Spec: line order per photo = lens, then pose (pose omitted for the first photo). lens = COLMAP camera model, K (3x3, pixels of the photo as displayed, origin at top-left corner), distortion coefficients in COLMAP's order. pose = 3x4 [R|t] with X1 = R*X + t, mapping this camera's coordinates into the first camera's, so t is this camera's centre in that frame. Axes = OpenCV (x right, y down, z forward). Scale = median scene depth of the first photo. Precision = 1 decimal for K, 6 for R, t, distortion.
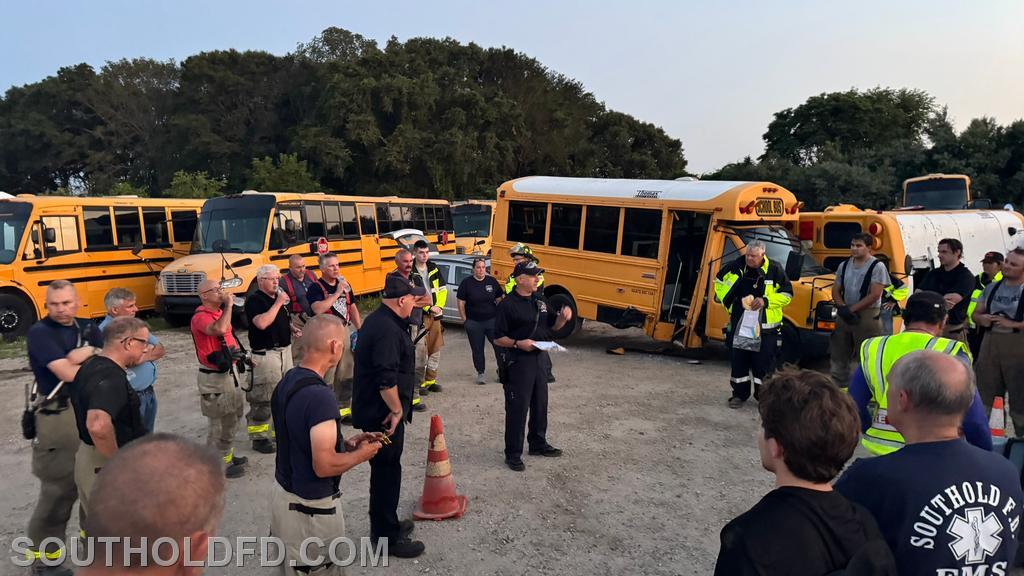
lens RADIAL K [[714.4, 0, 504.1], [0, 714.4, 281.8], [0, 0, 1]] dist [0.040300, -0.064880]
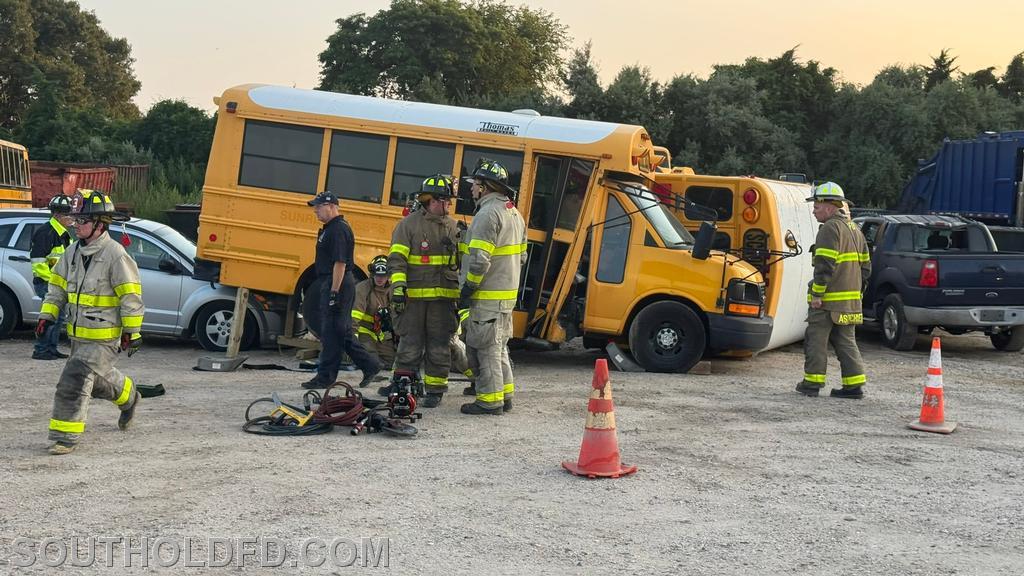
lens RADIAL K [[1416.2, 0, 509.7], [0, 1416.2, 286.3], [0, 0, 1]] dist [0.093443, 0.000000]
pose [[0.840372, 0.027239, 0.541324, -0.142278], [-0.011682, 0.999415, -0.032154, 0.020330], [-0.541883, 0.020698, 0.840199, -0.045533]]
